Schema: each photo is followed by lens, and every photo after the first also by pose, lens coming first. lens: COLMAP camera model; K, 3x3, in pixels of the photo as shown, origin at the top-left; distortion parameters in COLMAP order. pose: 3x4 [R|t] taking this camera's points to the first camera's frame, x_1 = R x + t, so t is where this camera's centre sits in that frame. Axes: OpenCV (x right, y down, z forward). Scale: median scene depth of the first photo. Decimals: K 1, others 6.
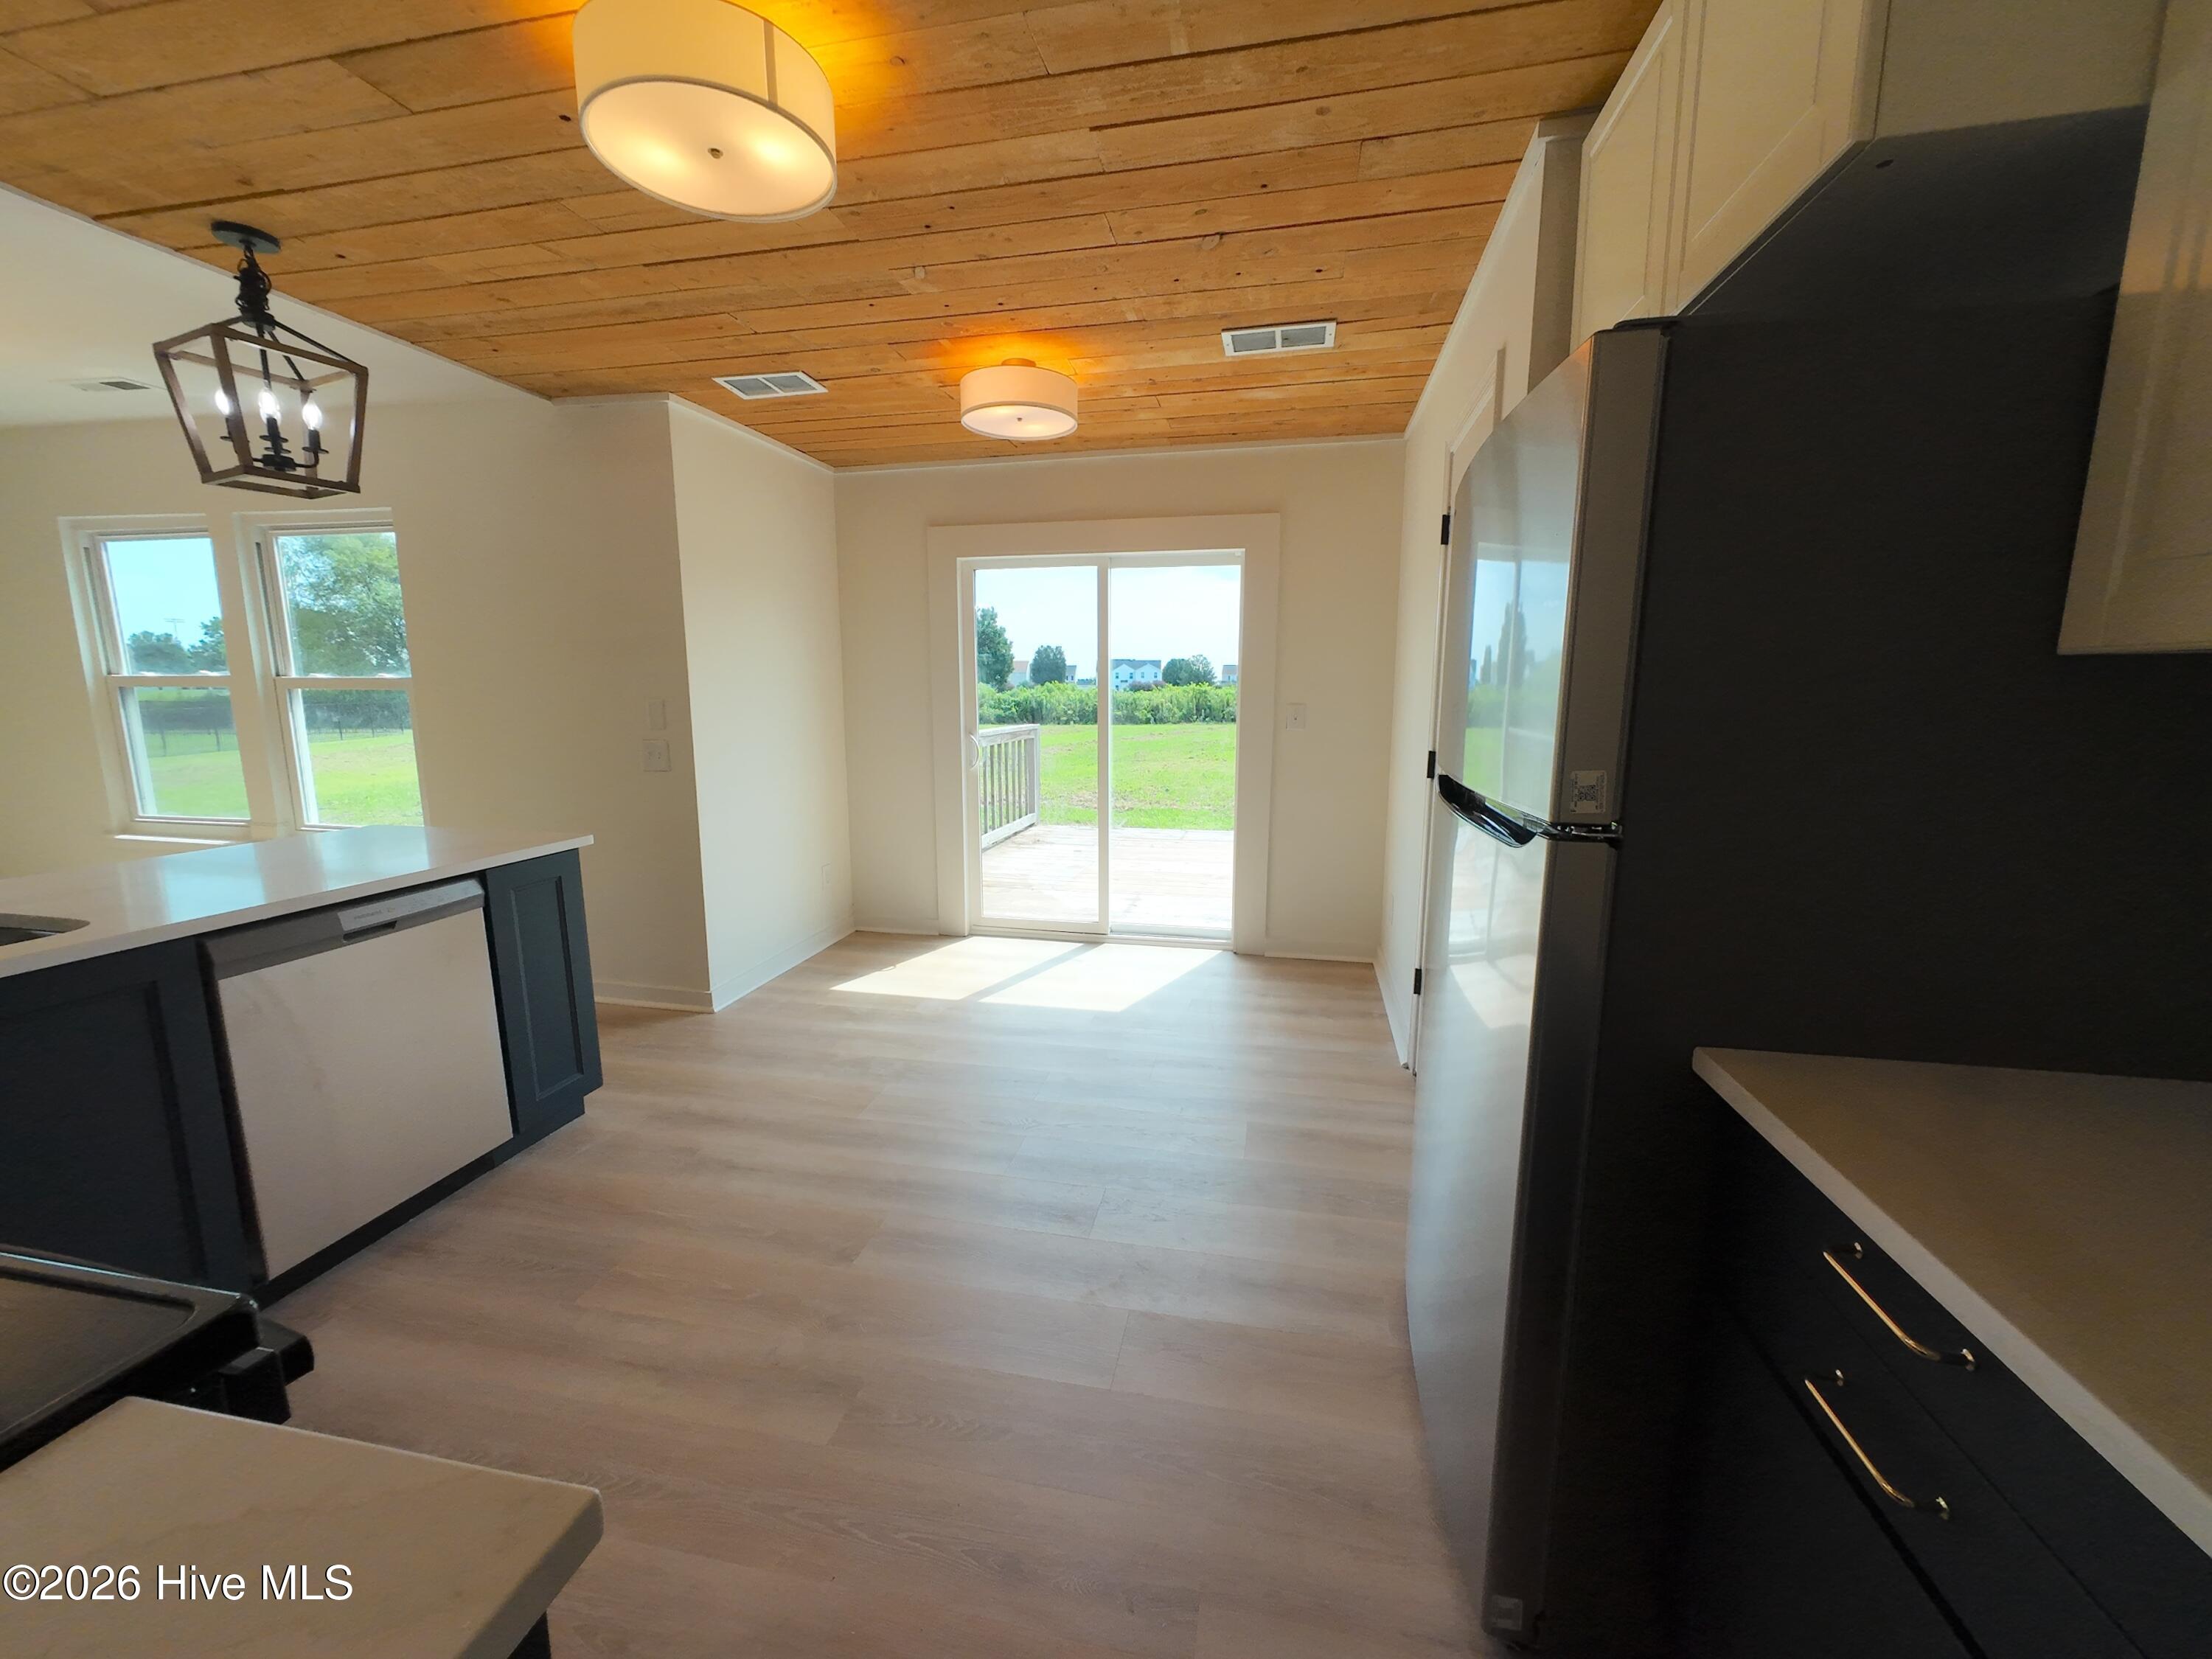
lens RADIAL K [[852.3, 0, 1109.6], [0, 852.3, 810.8], [0, 0, 1]] dist [-0.001307, 0.000536]
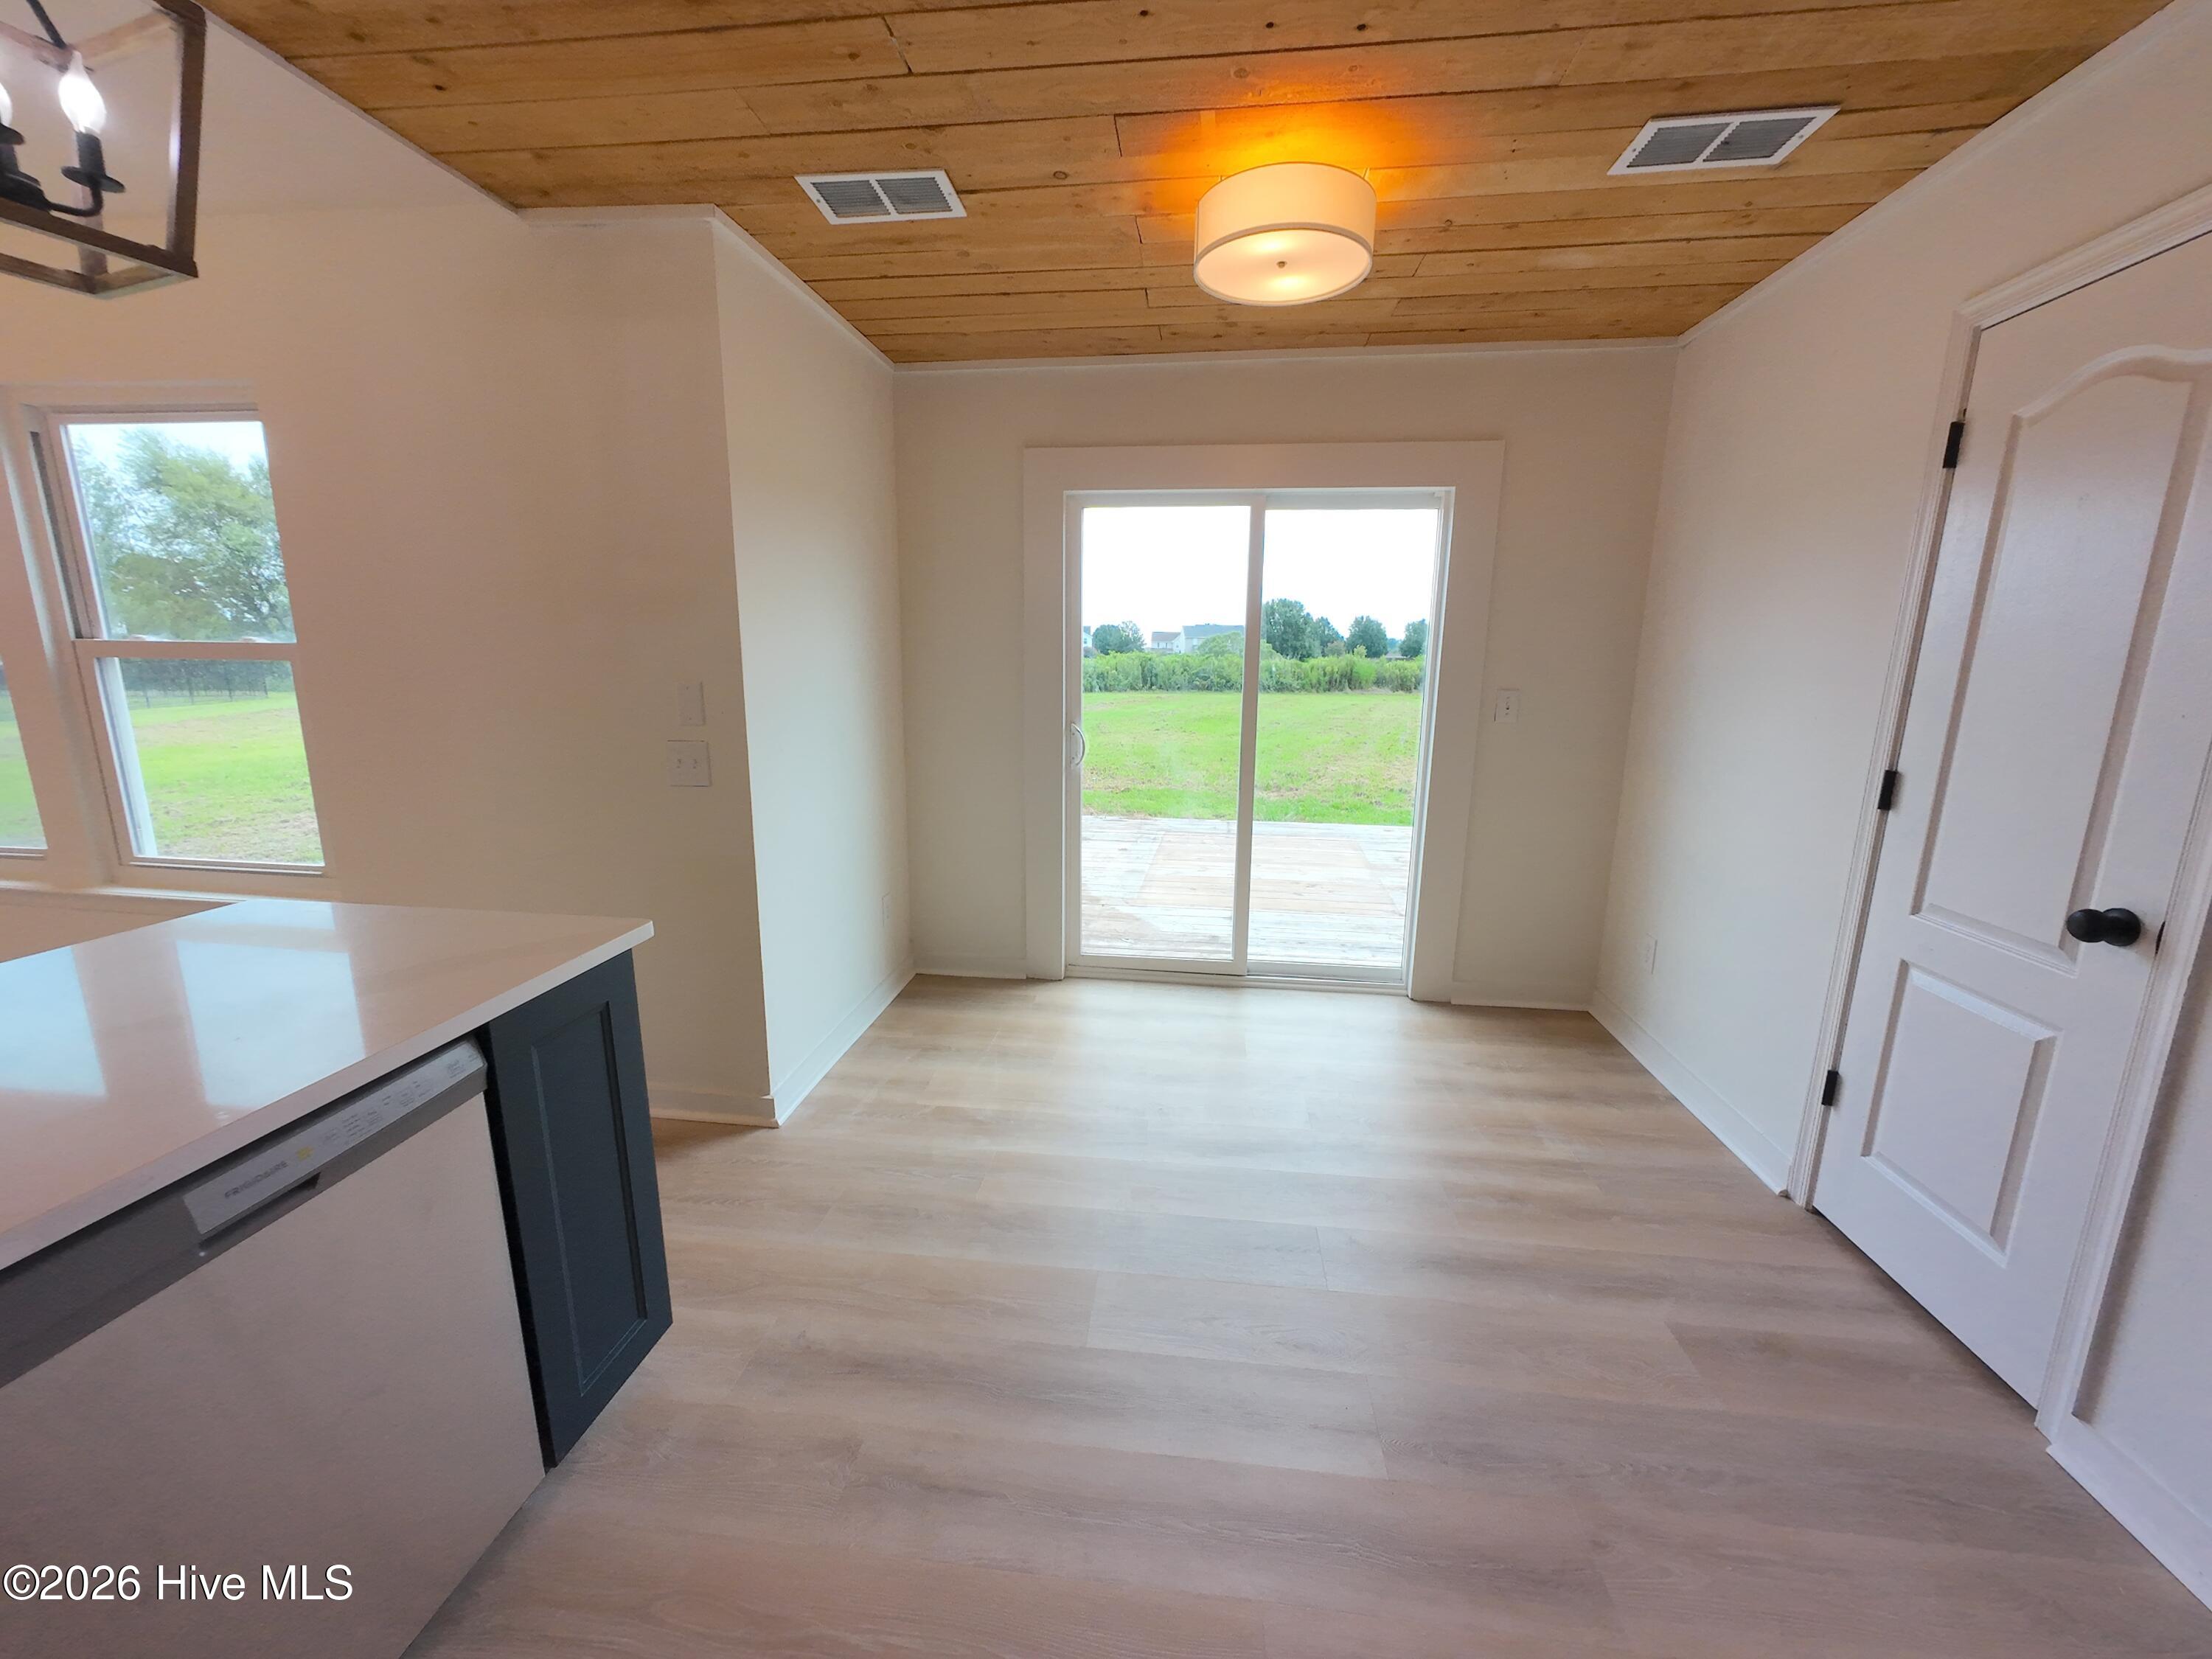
lens RADIAL K [[852.3, 0, 1107.9], [0, 852.3, 811.3], [0, 0, 1]] dist [-0.001307, 0.000536]
pose [[0.996372, -0.004493, 0.084989, -0.248832], [0.001126, 0.999214, 0.039619, -0.051300], [-0.085100, -0.039380, 0.995594, 0.282030]]
